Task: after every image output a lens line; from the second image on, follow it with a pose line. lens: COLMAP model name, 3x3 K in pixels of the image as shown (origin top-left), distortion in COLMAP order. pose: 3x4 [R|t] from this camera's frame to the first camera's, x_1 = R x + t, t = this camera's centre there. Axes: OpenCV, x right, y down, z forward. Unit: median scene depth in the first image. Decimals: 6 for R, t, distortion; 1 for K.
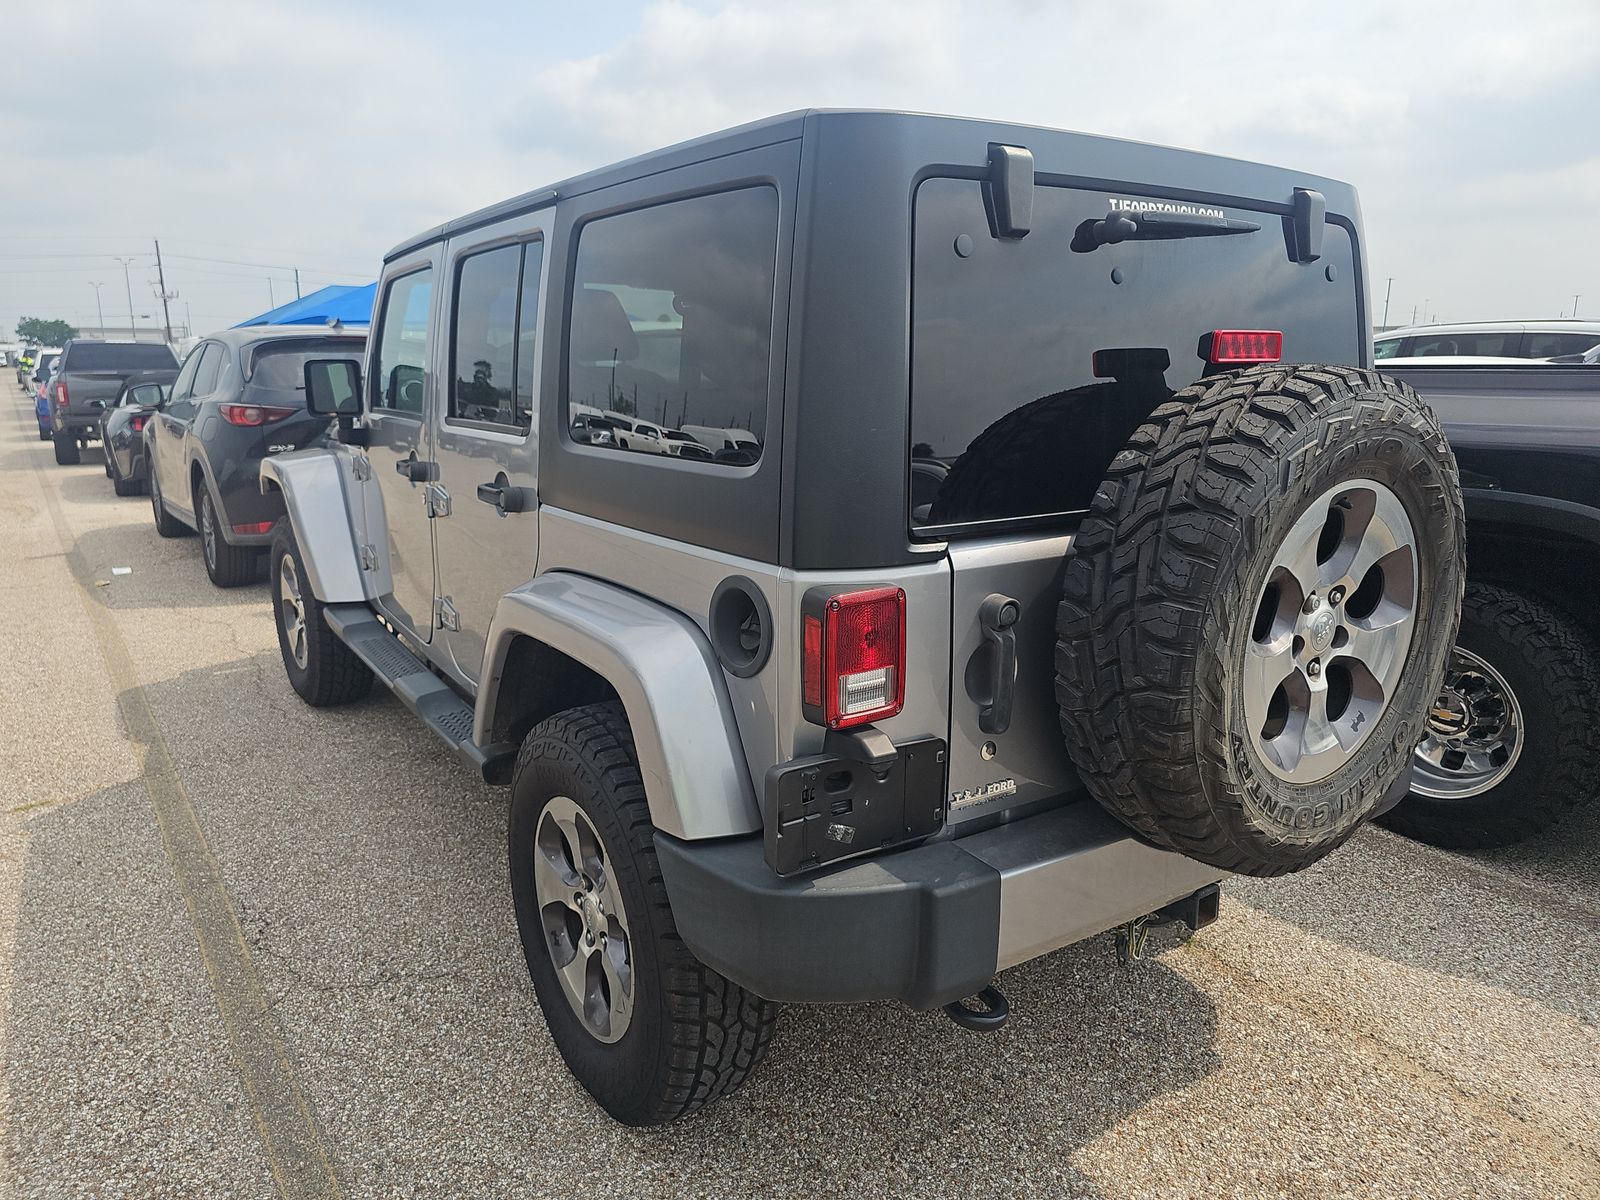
lens RADIAL K [[1082.5, 0, 799.2], [0, 1082.5, 604.2], [0, 0, 1]] dist [0.021166, -0.000906]
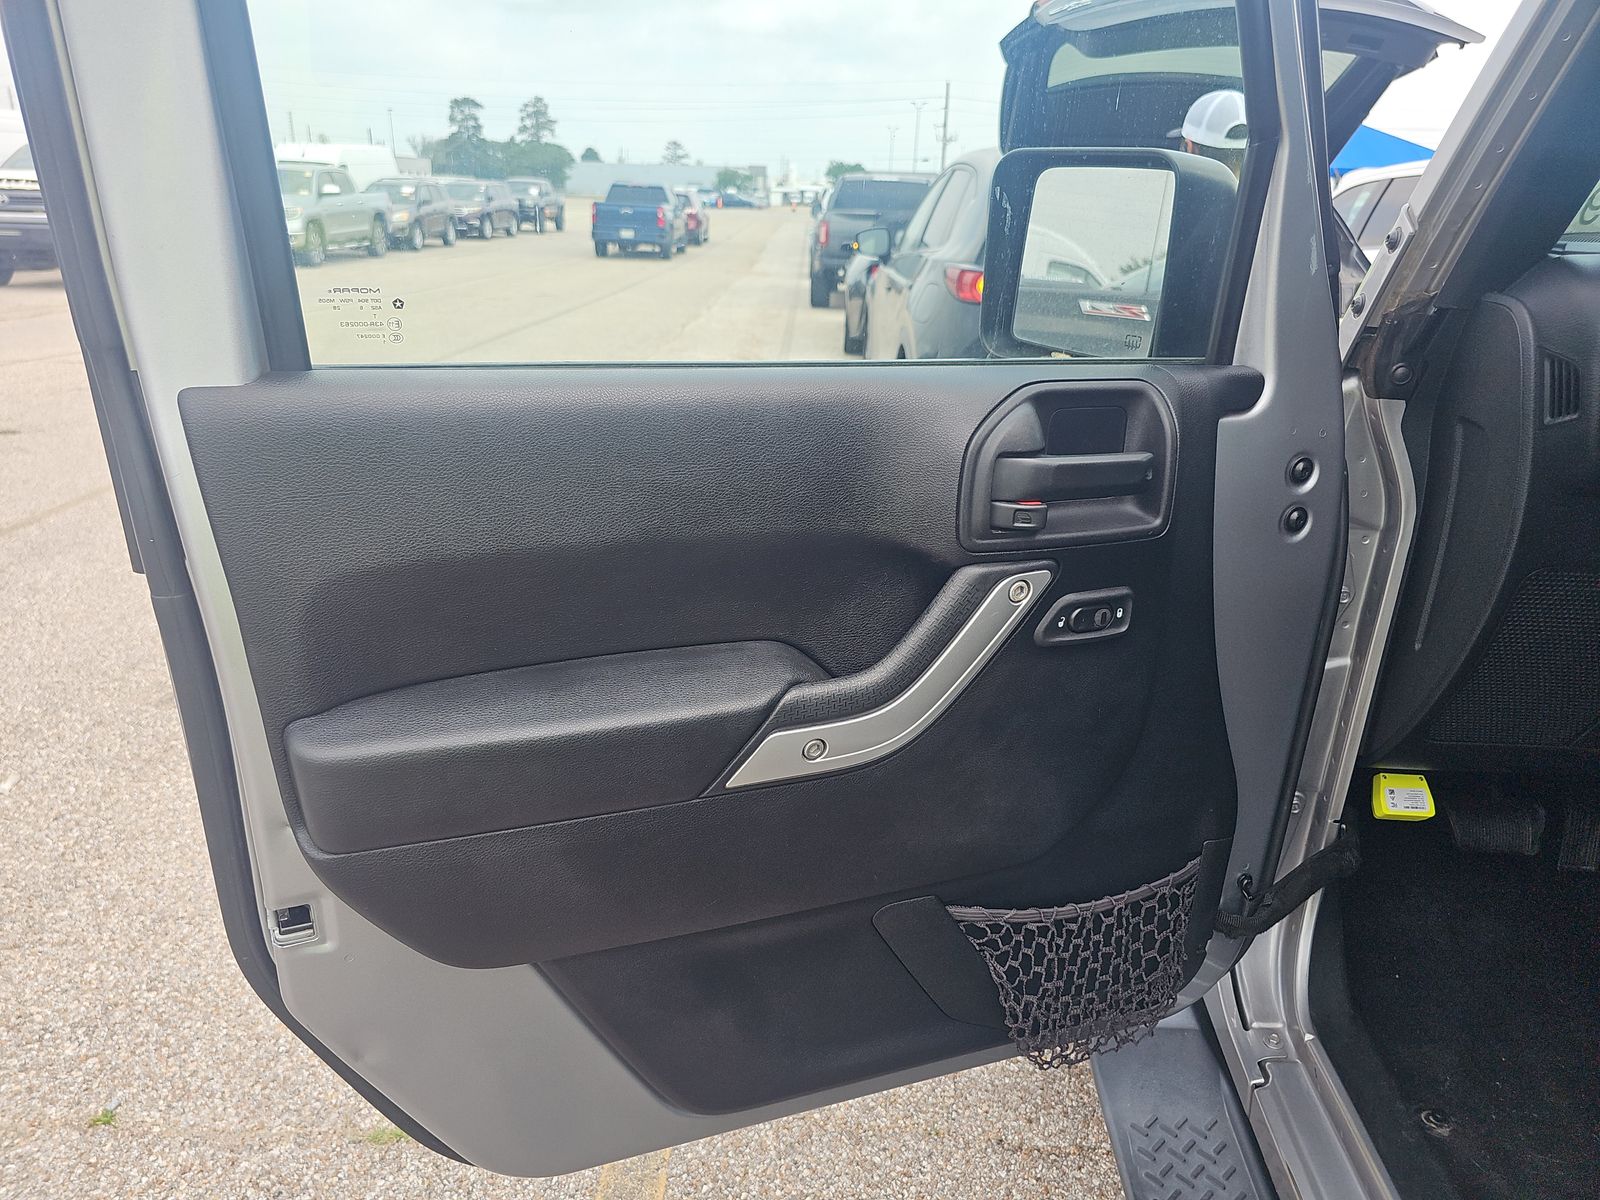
lens RADIAL K [[1082.5, 0, 799.2], [0, 1082.5, 604.2], [0, 0, 1]] dist [0.021166, -0.000906]
pose [[0.805135, 0.237191, -0.543598, -0.107830], [-0.167745, 0.970195, 0.174880, -0.044855], [0.568876, -0.049616, 0.820925, 0.216214]]
